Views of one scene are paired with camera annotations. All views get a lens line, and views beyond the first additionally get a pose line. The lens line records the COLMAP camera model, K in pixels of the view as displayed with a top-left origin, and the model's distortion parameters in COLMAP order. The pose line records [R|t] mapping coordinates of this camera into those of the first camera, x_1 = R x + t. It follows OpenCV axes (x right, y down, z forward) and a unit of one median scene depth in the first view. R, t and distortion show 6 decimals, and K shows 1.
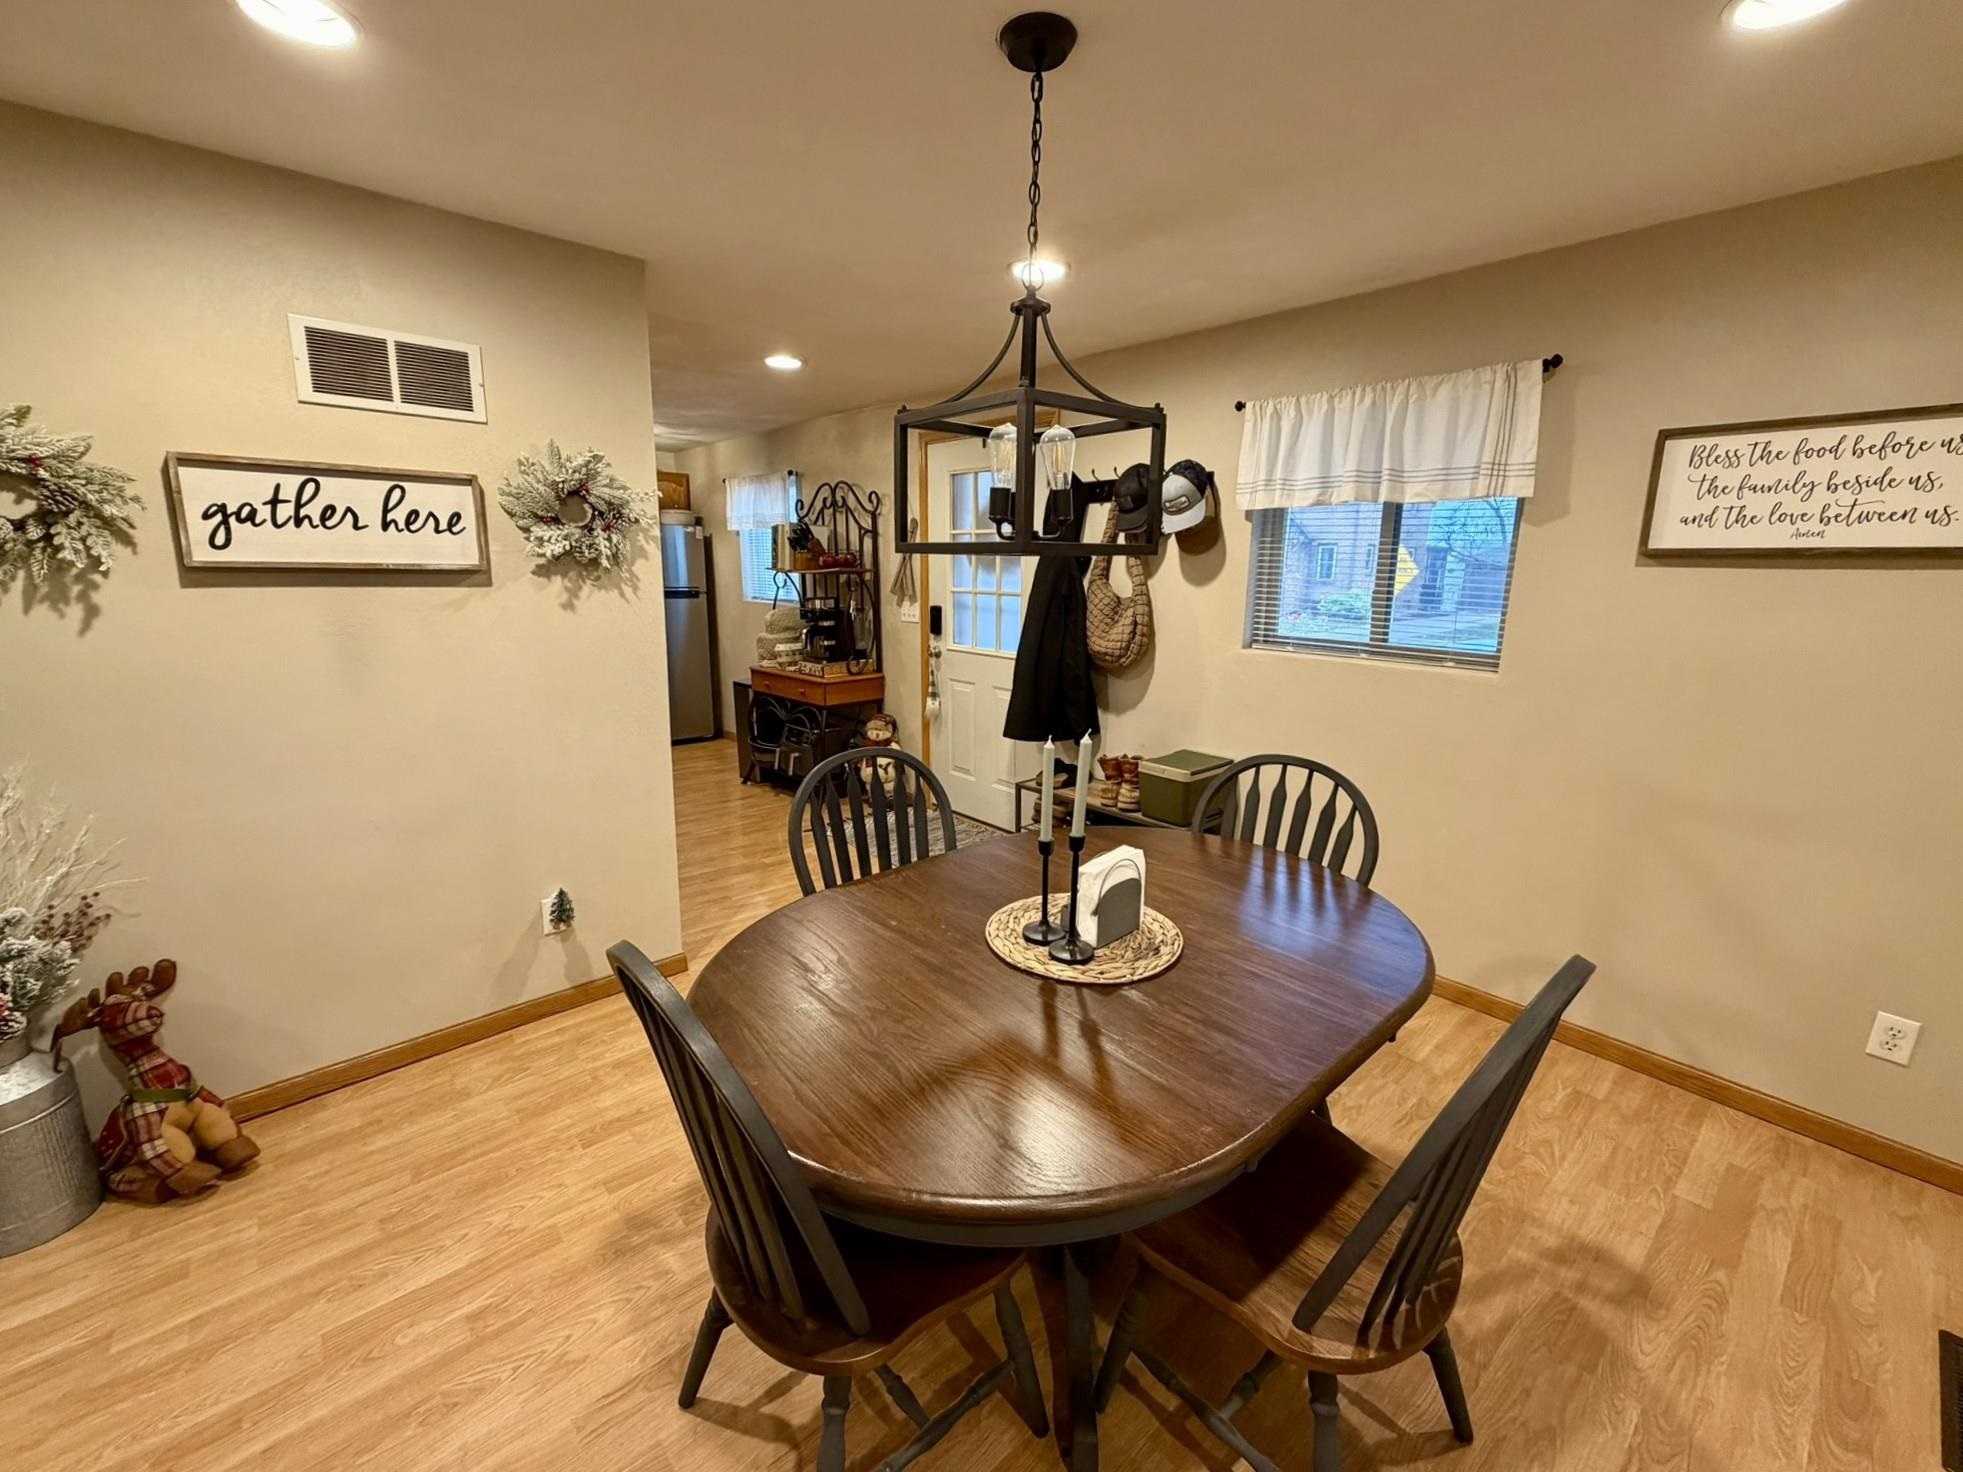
lens RADIAL K [[812.3, 0, 975.9], [0, 812.3, 733.5], [0, 0, 1]] dist [-0.001457, -0.000164]
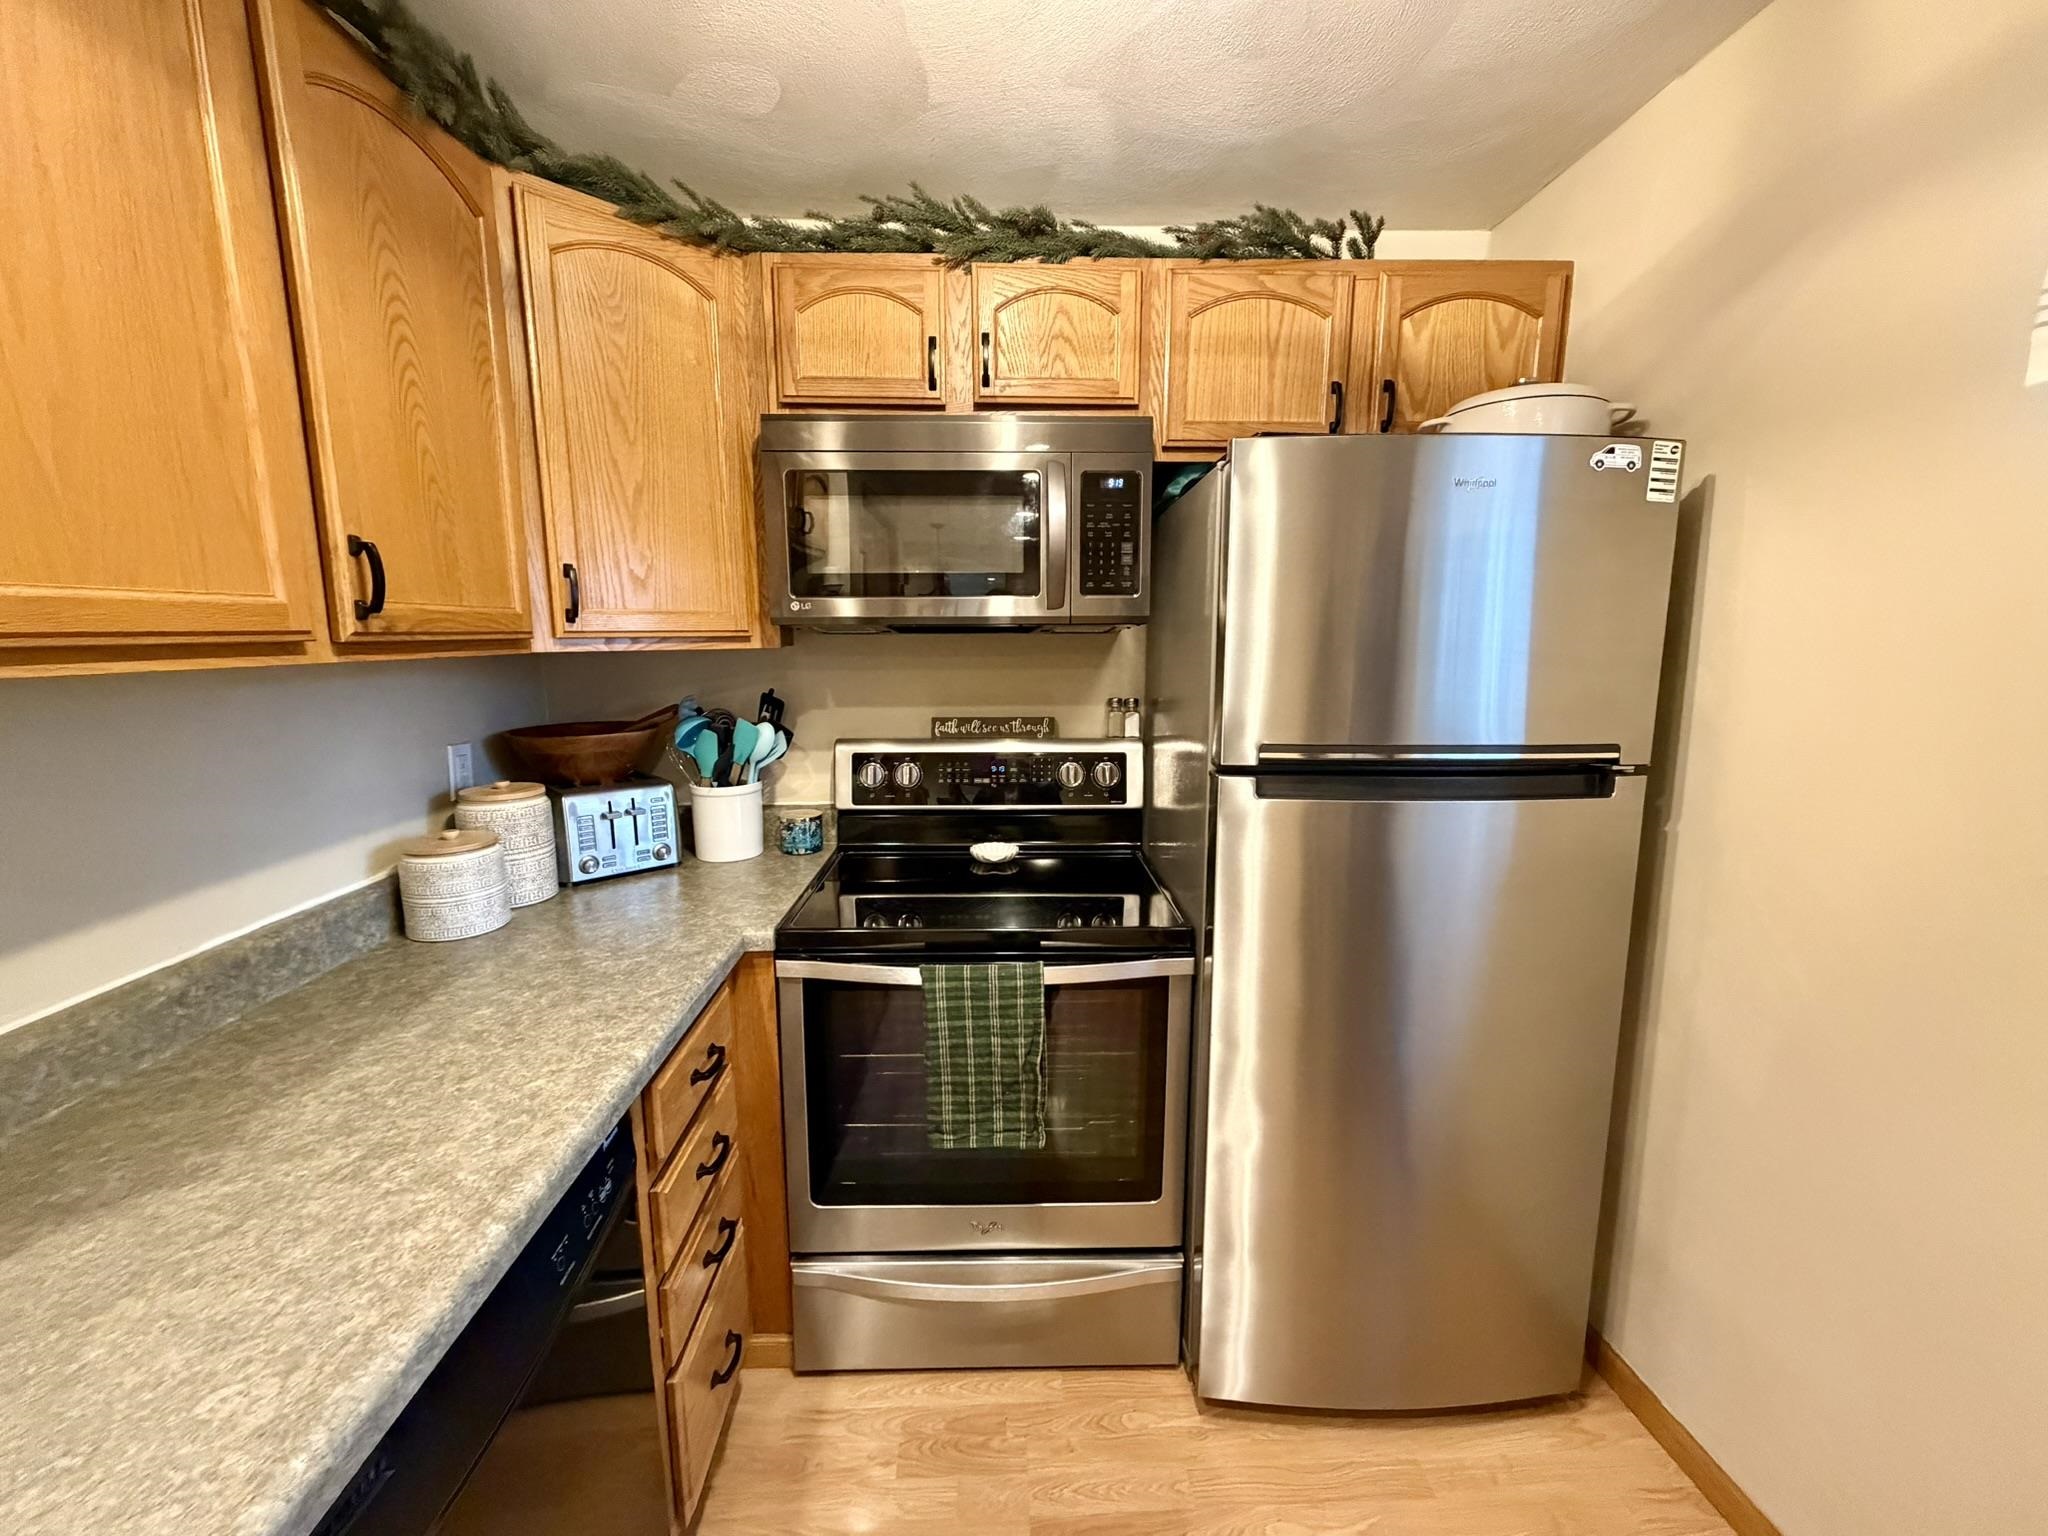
lens RADIAL K [[814.1, 0, 1019.3], [0, 814.1, 765.2], [0, 0, 1]] dist [-0.000806, -0.000491]
pose [[0.780657, 0.081255, -0.619655, -0.449744], [-0.112491, 0.993587, -0.011430, -0.211274], [0.614752, 0.078628, 0.784791, 1.014543]]
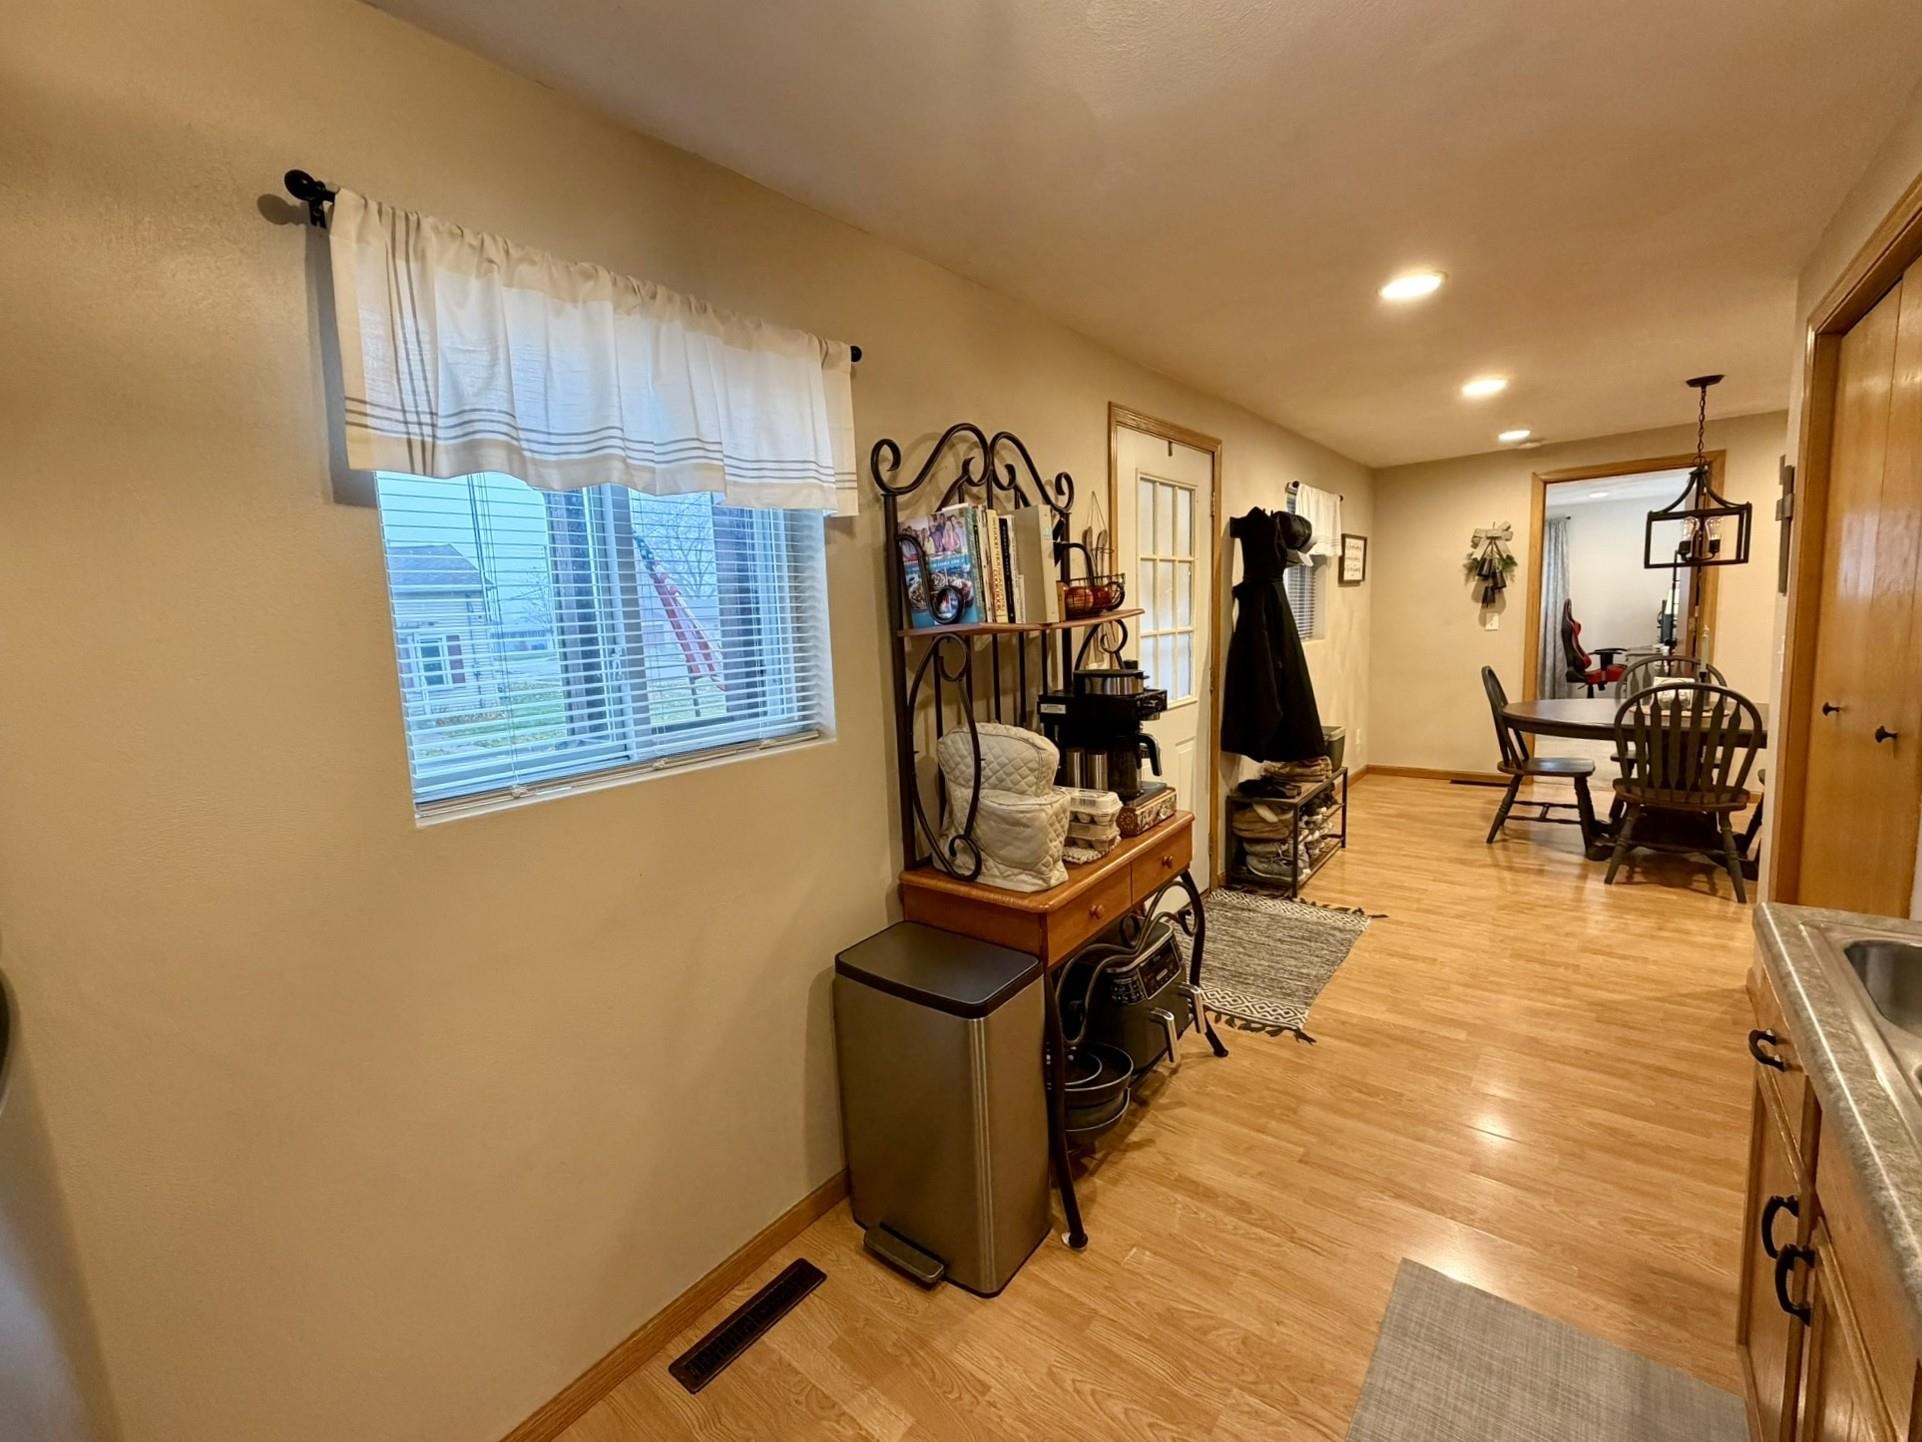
lens RADIAL K [[804.9, 0, 957.1], [0, 804.9, 719.7], [0, 0, 1]] dist [0.000556, 0.000074]
pose [[-0.172168, -0.136328, 0.975588, -0.657651], [0.248420, 0.952358, 0.176922, -0.251844], [-0.953229, 0.272816, -0.130099, 1.172735]]
